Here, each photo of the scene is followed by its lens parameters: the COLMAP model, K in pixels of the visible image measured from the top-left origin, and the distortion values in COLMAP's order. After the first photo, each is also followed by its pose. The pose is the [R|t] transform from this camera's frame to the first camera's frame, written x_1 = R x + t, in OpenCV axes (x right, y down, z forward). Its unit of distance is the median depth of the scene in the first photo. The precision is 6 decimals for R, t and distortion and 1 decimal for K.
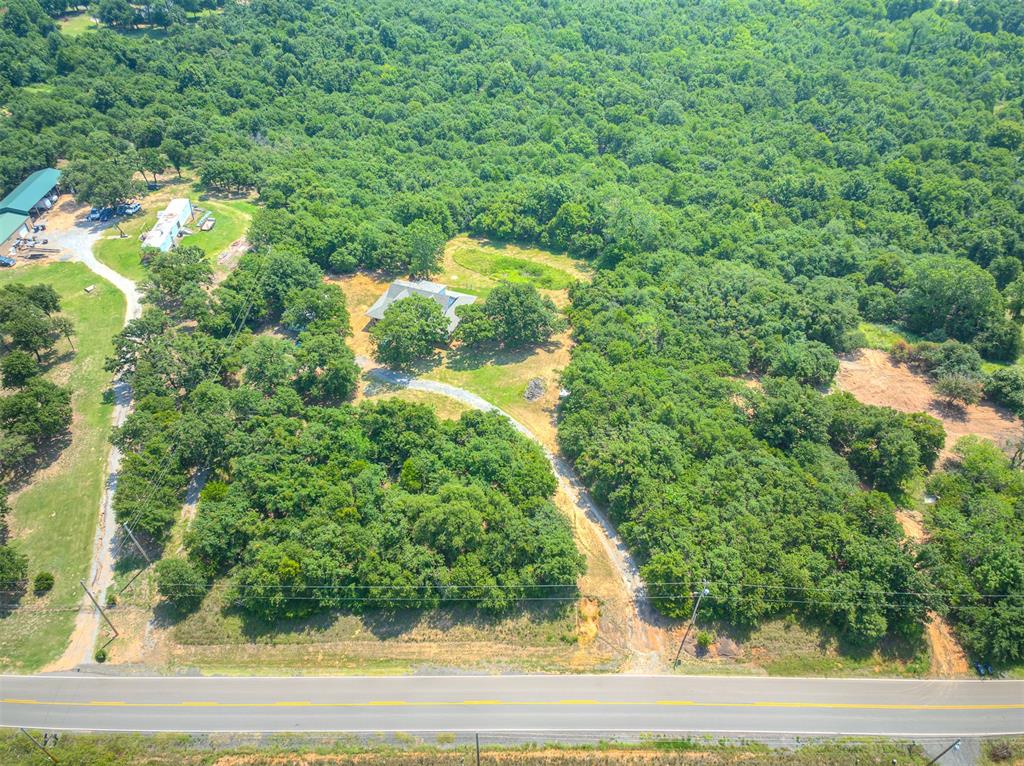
lens RADIAL K [[703.3, 0, 512.0], [0, 703.3, 383.0], [0, 0, 1]] dist [0.059666, -0.082327]
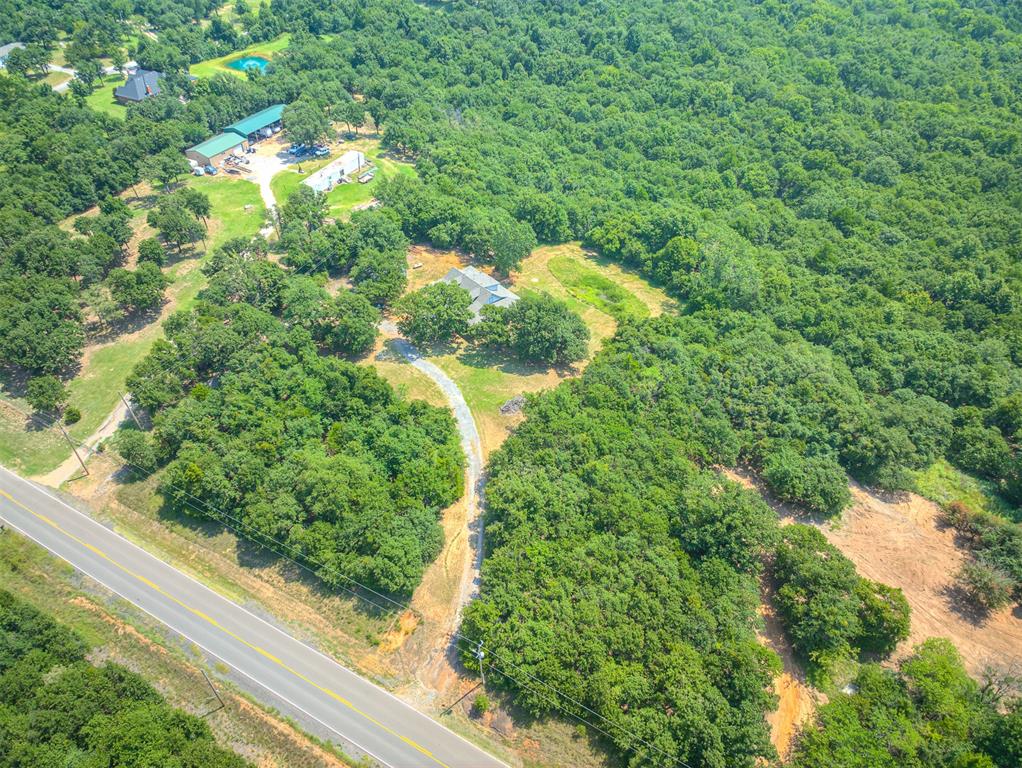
lens RADIAL K [[689.8, 0, 511.0], [0, 689.8, 384.0], [0, 0, 1]] dist [0.057209, -0.076990]
pose [[0.879938, 0.318882, -0.352170, 0.340385], [-0.315710, 0.946408, 0.068114, -0.078933], [0.355017, 0.051248, 0.933454, 0.089385]]
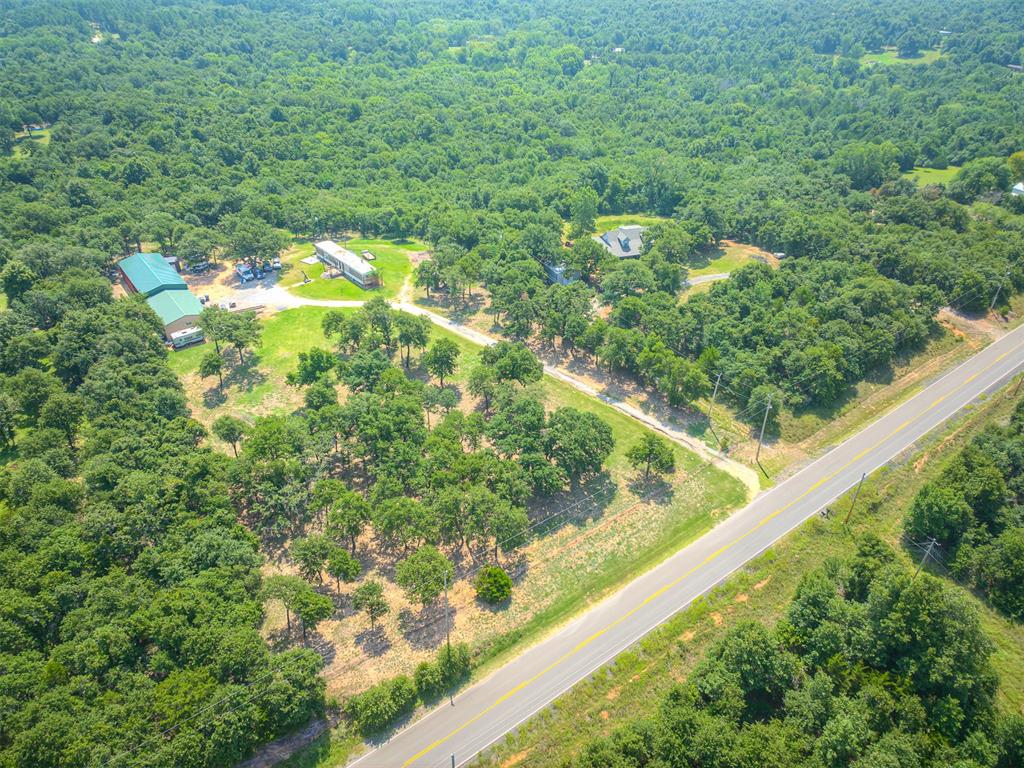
lens RADIAL K [[691.1, 0, 512.0], [0, 691.1, 384.0], [0, 0, 1]] dist [0.057209, -0.076990]
pose [[0.800873, -0.325034, 0.502946, -1.054012], [0.393268, 0.918853, -0.032407, 0.080529], [-0.451600, 0.223747, 0.863710, 0.099842]]
